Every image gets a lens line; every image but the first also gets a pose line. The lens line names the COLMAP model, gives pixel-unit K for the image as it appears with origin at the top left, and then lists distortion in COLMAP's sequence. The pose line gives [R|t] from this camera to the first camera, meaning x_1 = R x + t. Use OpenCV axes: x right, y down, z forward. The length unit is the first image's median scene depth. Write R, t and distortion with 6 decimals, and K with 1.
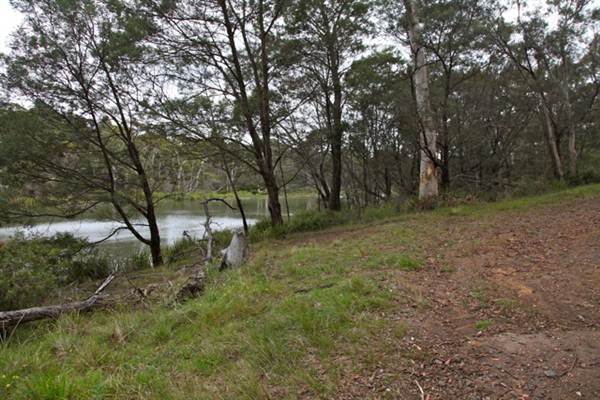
lens RADIAL K [[408.6, 0, 303.2], [0, 408.6, 196.4], [0, 0, 1]] dist [-0.118030, 0.061543]
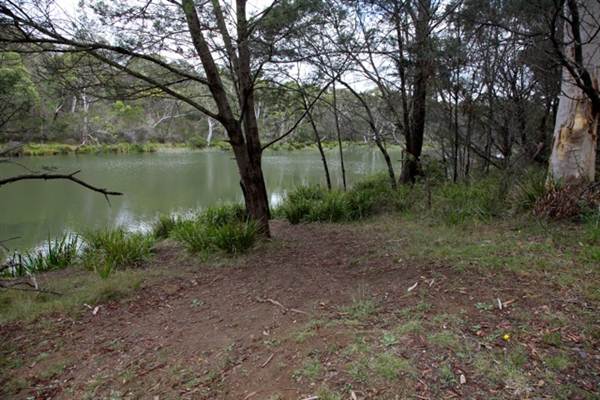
lens RADIAL K [[408.6, 0, 303.2], [0, 408.6, 196.4], [0, 0, 1]] dist [-0.118030, 0.061543]
pose [[0.959226, 0.064627, -0.275153, 0.145409], [-0.030139, 0.991345, 0.127777, -0.027765], [0.281029, -0.114274, 0.952871, 0.498379]]
